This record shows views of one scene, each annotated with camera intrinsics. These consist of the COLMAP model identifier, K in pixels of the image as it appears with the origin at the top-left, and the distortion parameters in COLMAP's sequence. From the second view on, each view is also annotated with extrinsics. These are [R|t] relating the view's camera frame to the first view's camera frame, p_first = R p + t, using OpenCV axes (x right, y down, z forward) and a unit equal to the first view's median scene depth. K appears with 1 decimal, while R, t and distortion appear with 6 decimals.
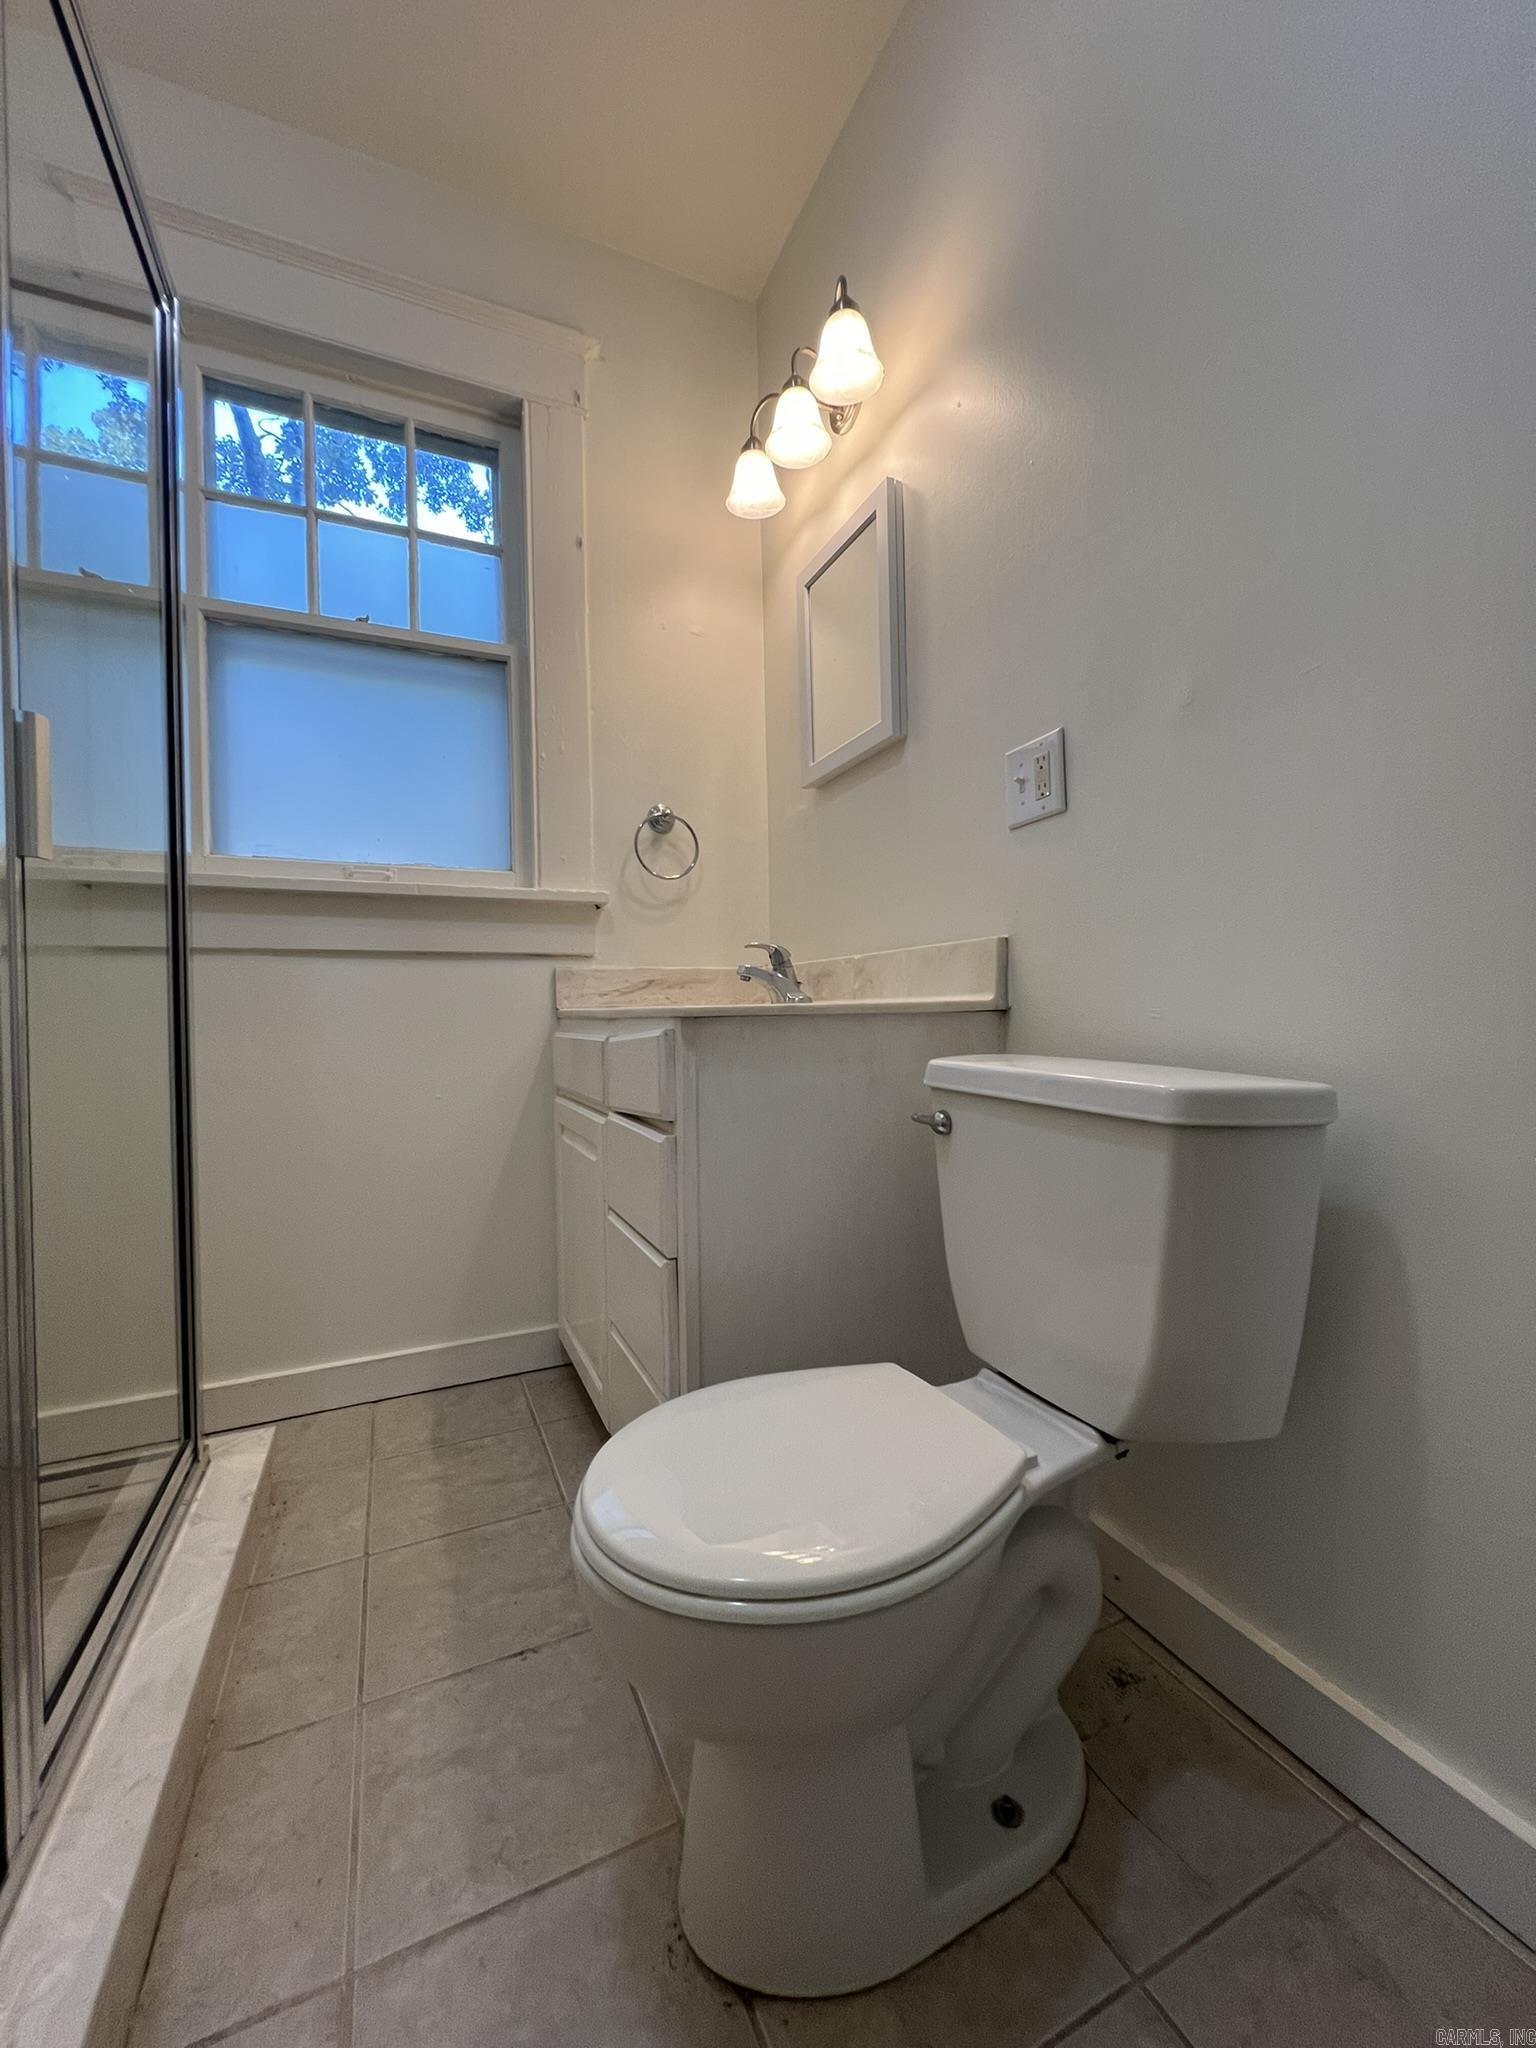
lens RADIAL K [[815.9, 0, 766.7], [0, 815.9, 1021.4], [0, 0, 1]] dist [-0.001230, 0.000635]
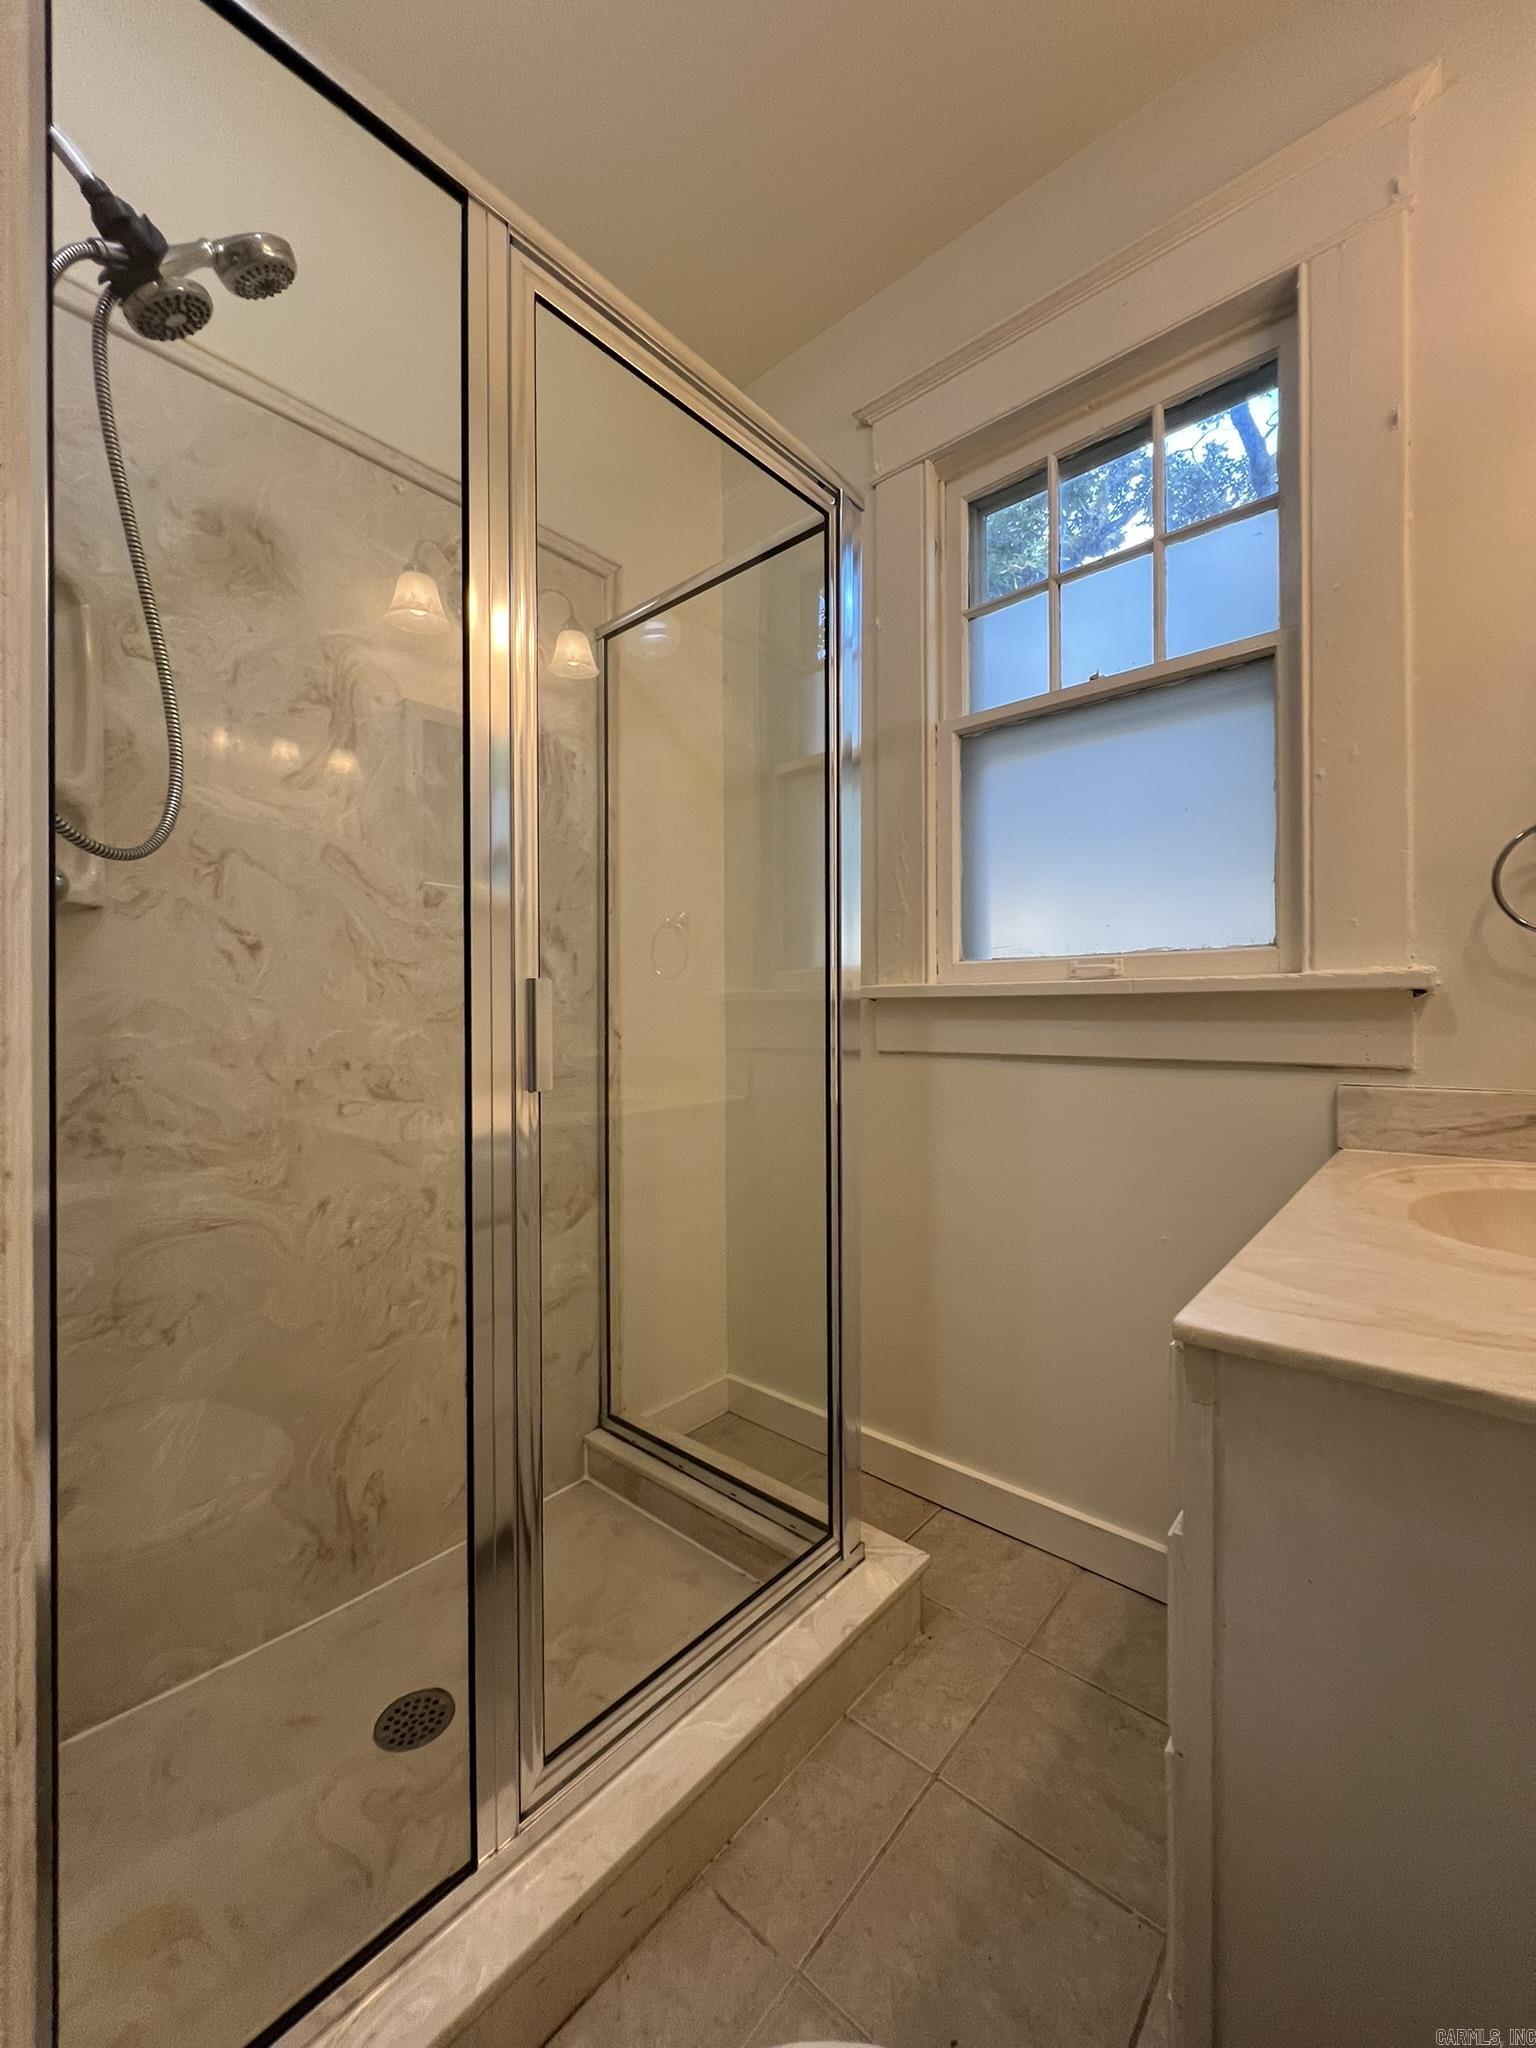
lens RADIAL K [[815.9, 0, 783.6], [0, 815.9, 1017.4], [0, 0, 1]] dist [-0.001230, 0.000635]
pose [[0.417228, 0.019380, -0.908595, 0.168191], [-0.008861, 0.999812, 0.017257, -0.137731], [0.908759, 0.000851, 0.417321, 0.327314]]
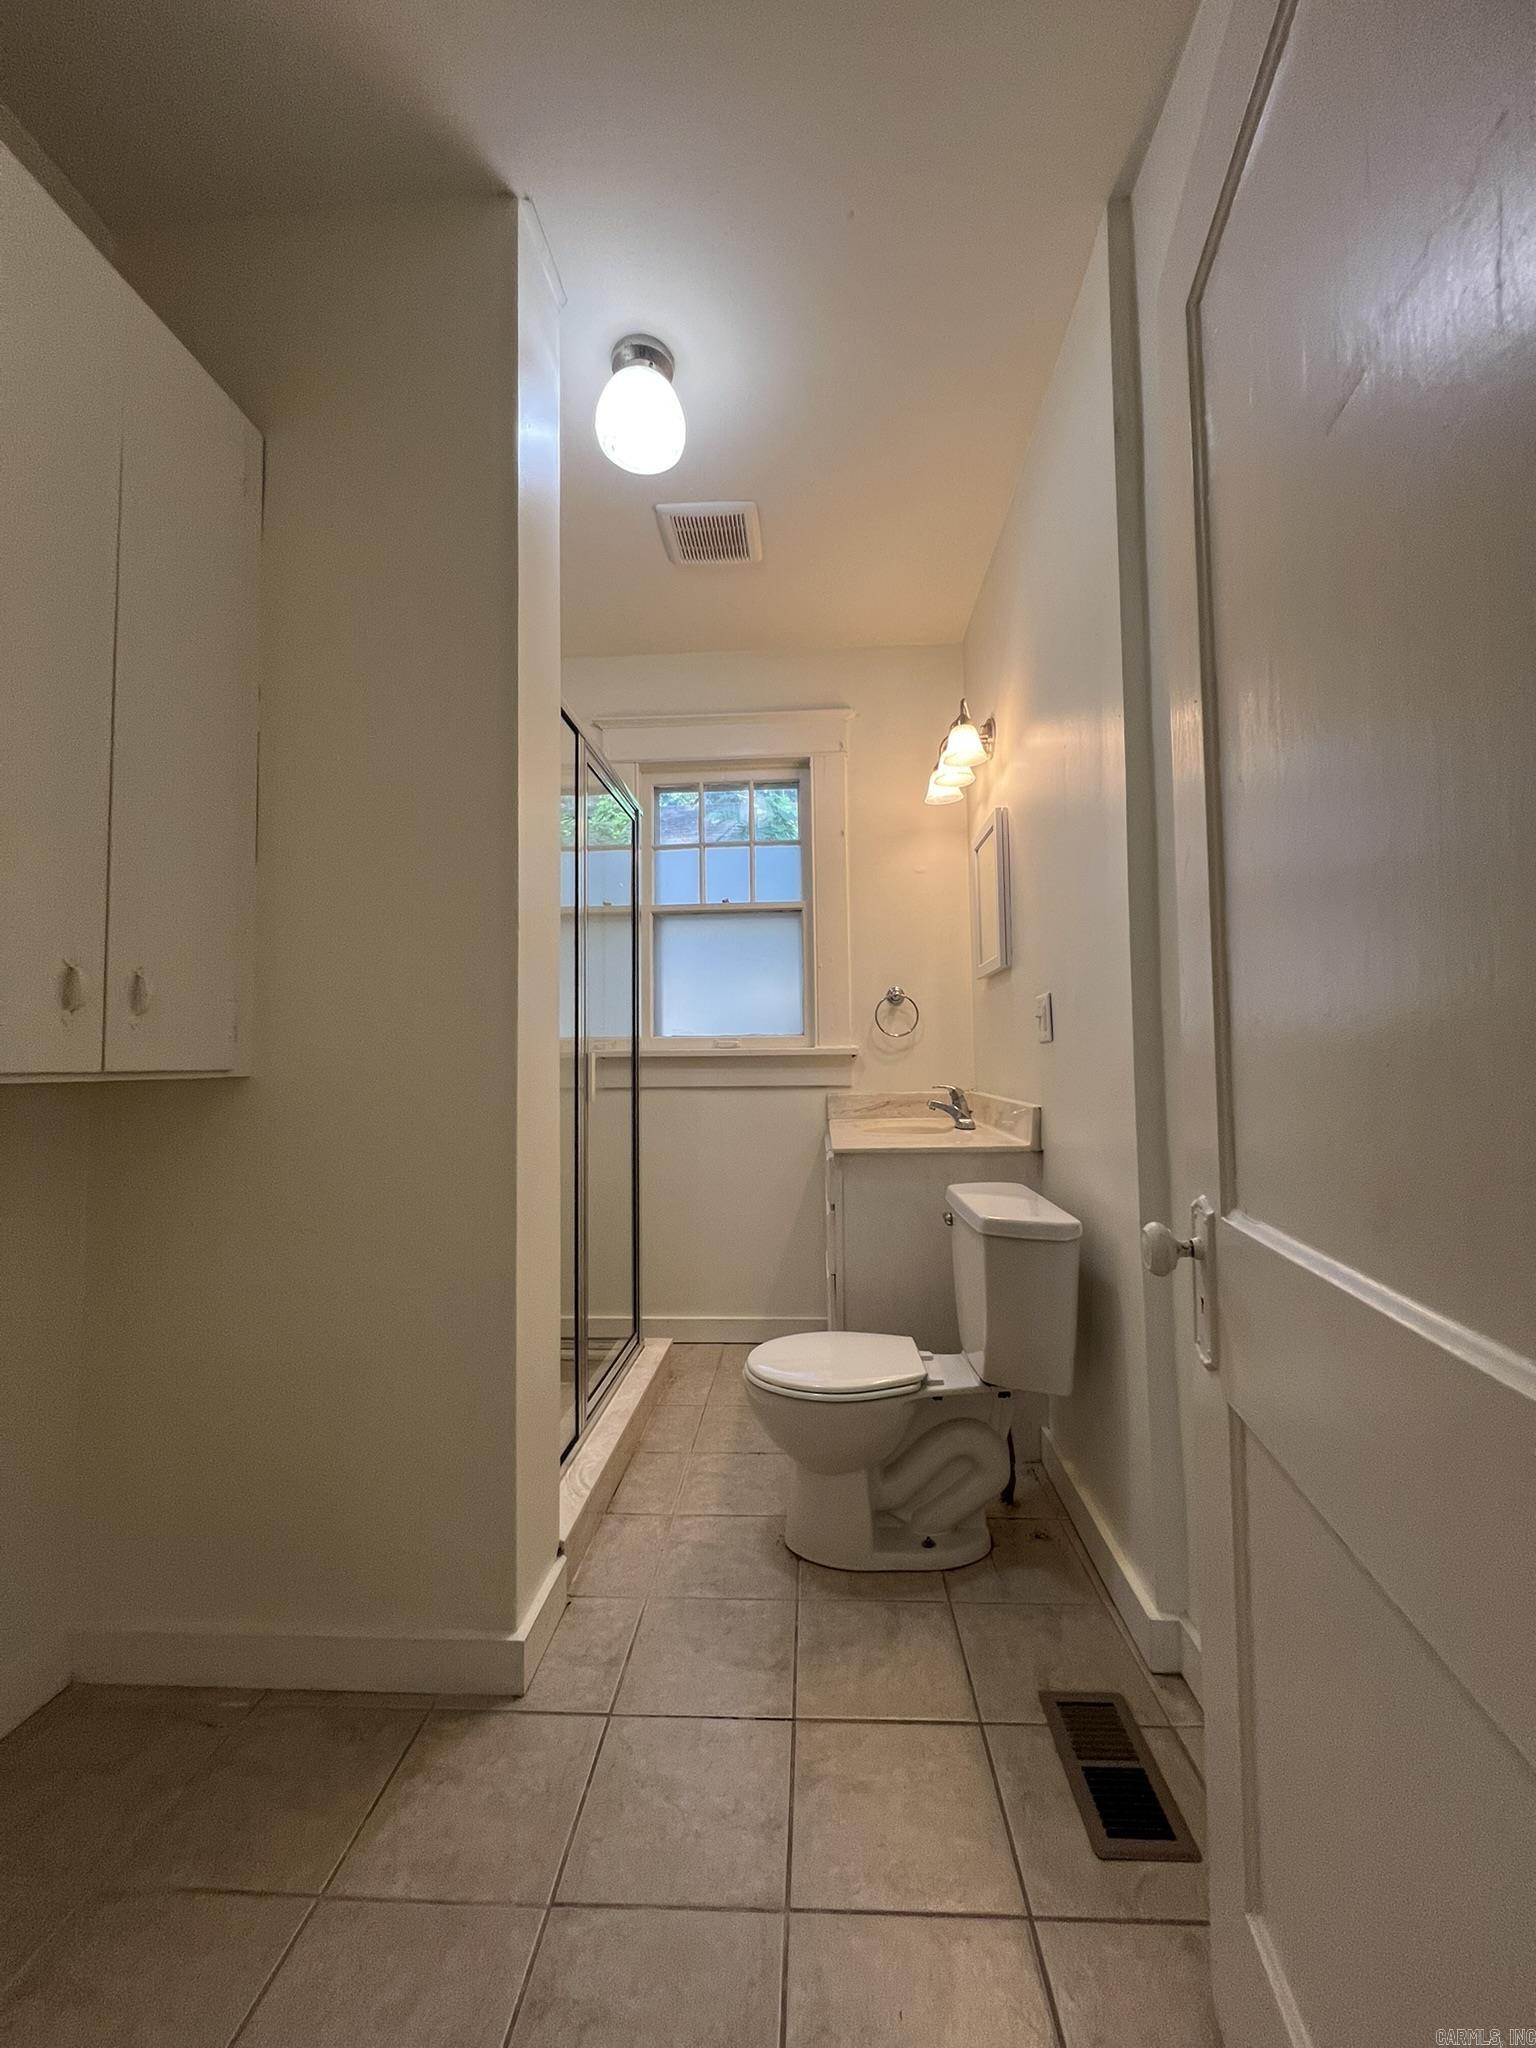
lens RADIAL K [[815.9, 0, 776.0], [0, 815.9, 1025.2], [0, 0, 1]] dist [-0.001230, 0.000635]
pose [[0.886907, -0.013691, -0.461746, 0.428603], [-0.005379, 0.999187, -0.039958, -0.146449], [0.461918, 0.037923, 0.886112, -0.526320]]
